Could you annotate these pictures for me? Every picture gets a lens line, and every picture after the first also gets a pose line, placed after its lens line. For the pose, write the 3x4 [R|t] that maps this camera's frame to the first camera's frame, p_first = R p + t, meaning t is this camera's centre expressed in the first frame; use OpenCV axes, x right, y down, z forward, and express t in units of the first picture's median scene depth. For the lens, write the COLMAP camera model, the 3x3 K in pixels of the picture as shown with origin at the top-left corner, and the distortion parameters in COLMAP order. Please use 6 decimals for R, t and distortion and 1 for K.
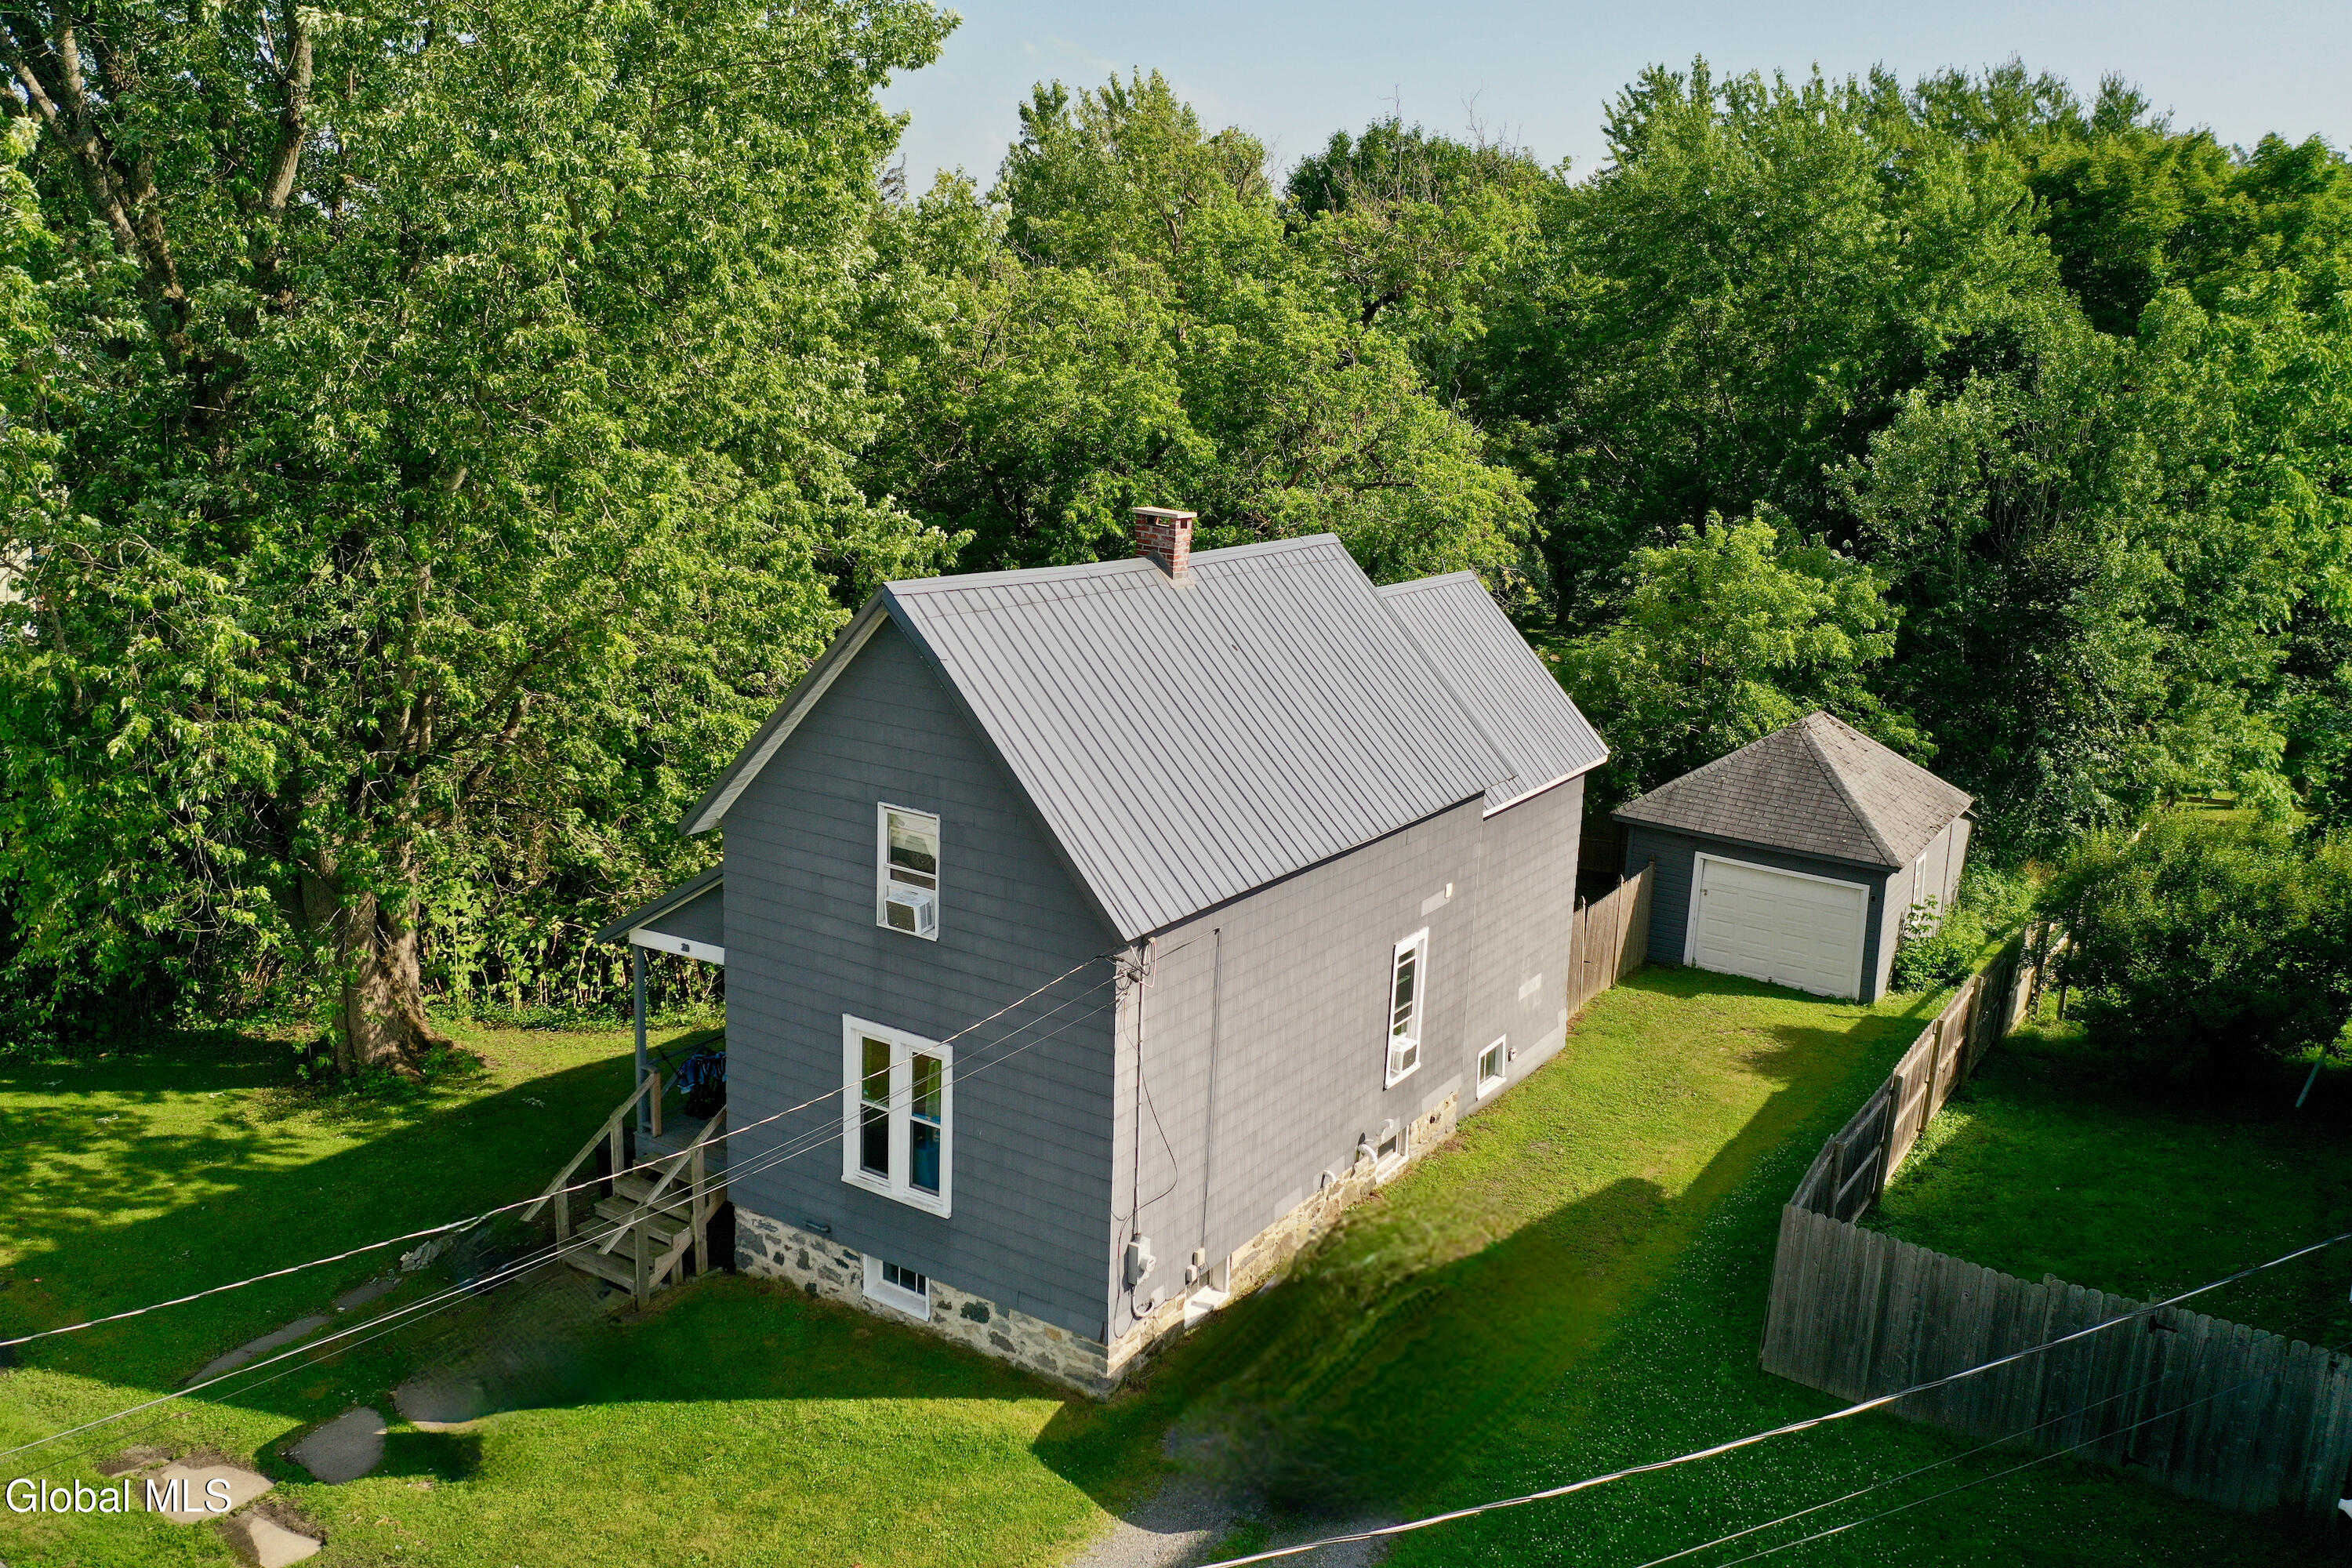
lens RADIAL K [[1859.2, 0, 1176.0], [0, 1859.2, 784.0], [0, 0, 1]] dist [0.008909, 0.008755]
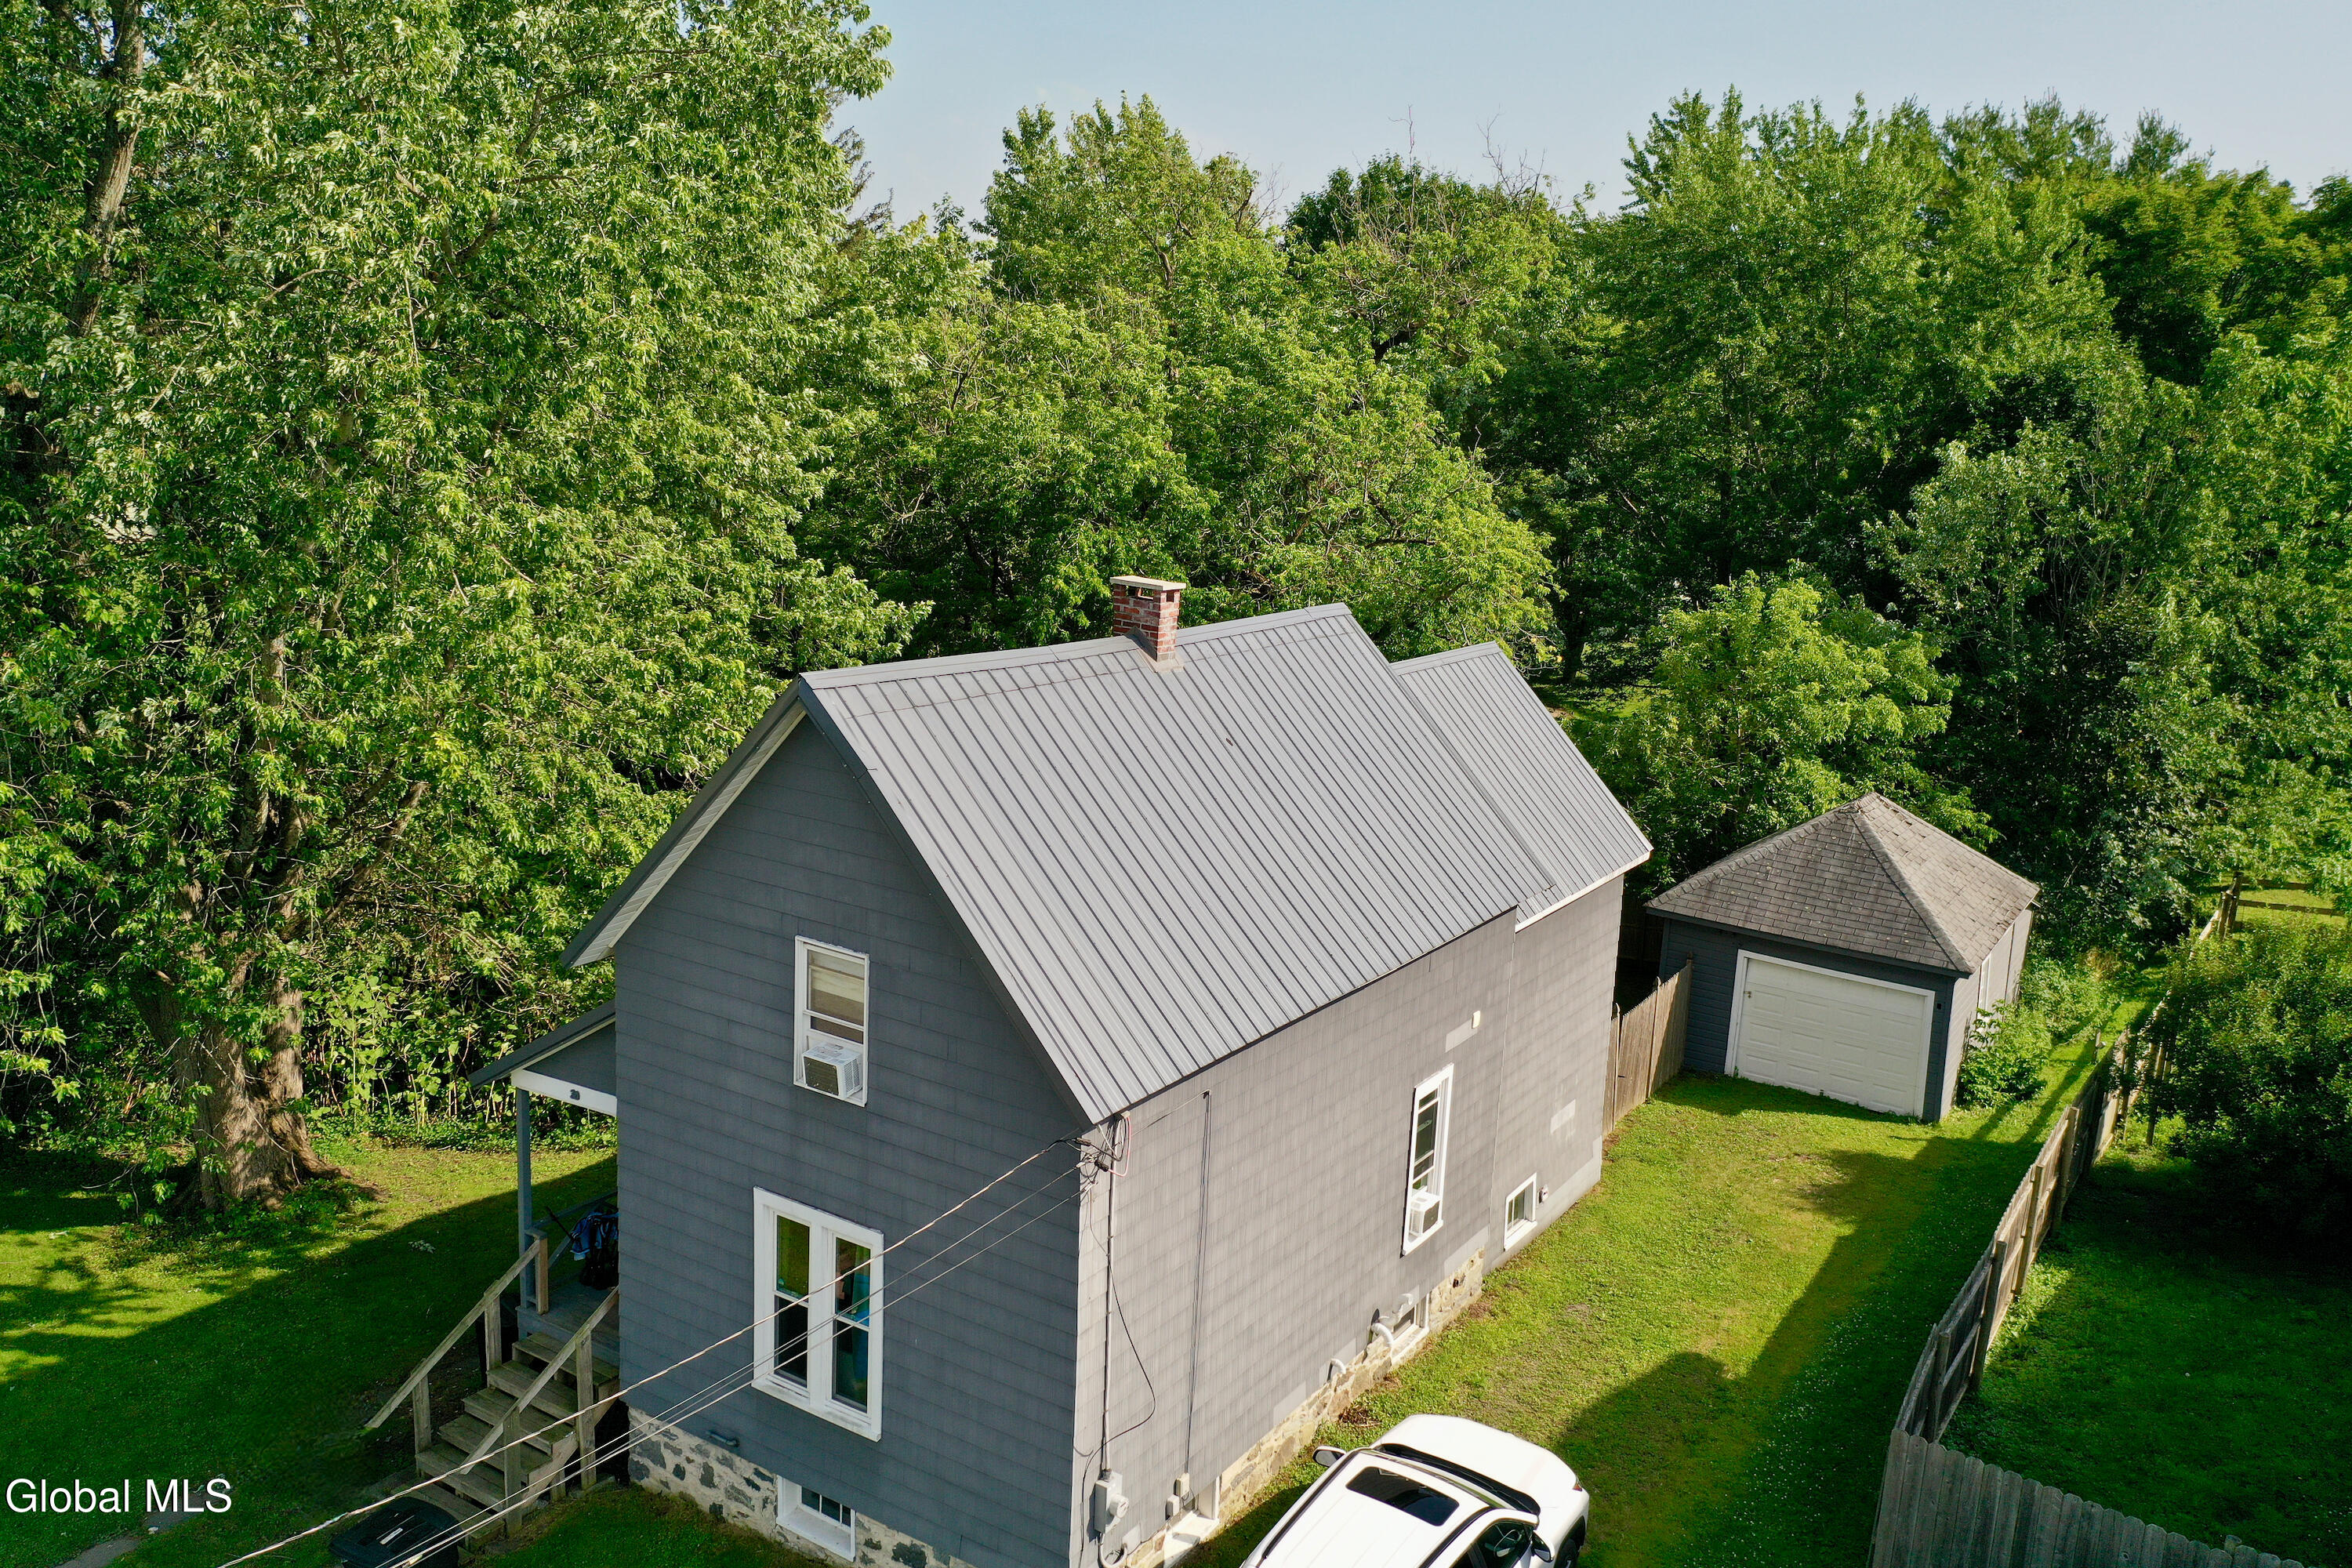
lens RADIAL K [[1863.3, 0, 1176.0], [0, 1863.3, 784.0], [0, 0, 1]] dist [0.009633, 0.004861]
pose [[0.999974, 0.006334, 0.003373, 0.003454], [-0.006258, 0.999739, -0.021974, -0.027588], [-0.003512, 0.021953, 0.999753, 0.117398]]
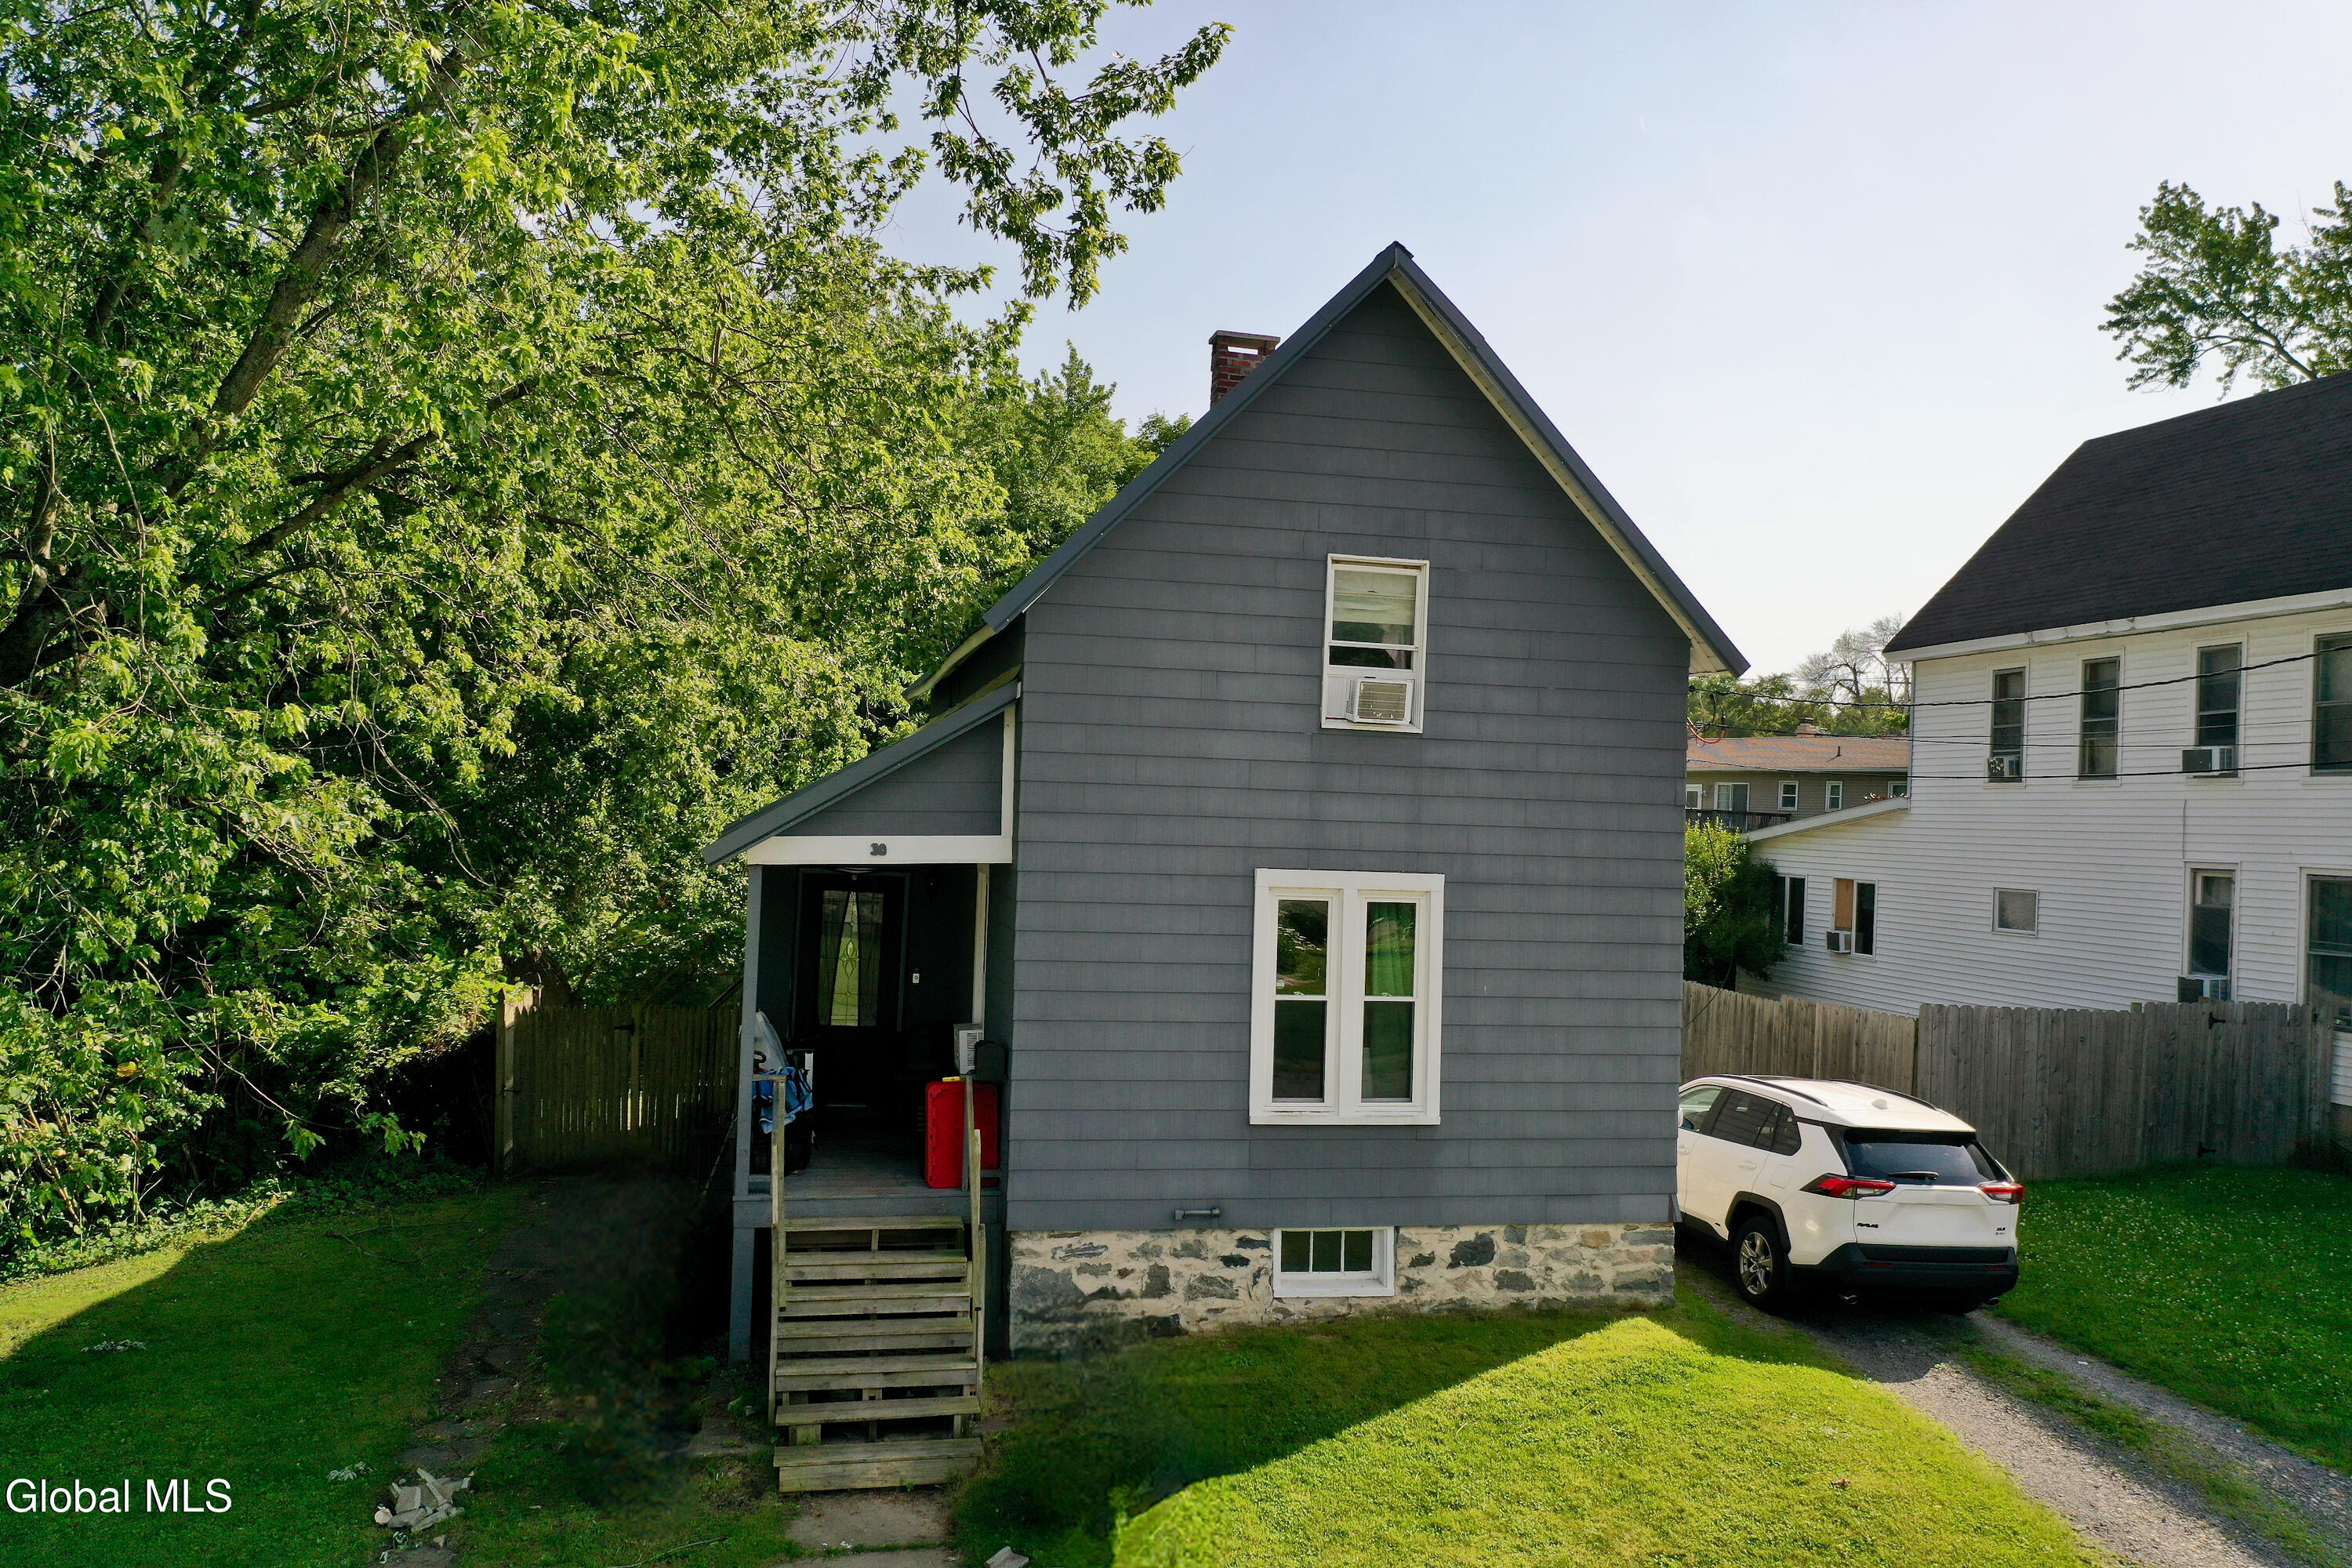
lens RADIAL K [[1863.3, 0, 1176.0], [0, 1863.3, 784.0], [0, 0, 1]] dist [0.009633, 0.004861]
pose [[0.707417, -0.004339, 0.706783, -0.495361], [0.154697, 0.976686, -0.148840, 0.136466], [-0.689659, 0.214629, 0.691596, 0.373321]]
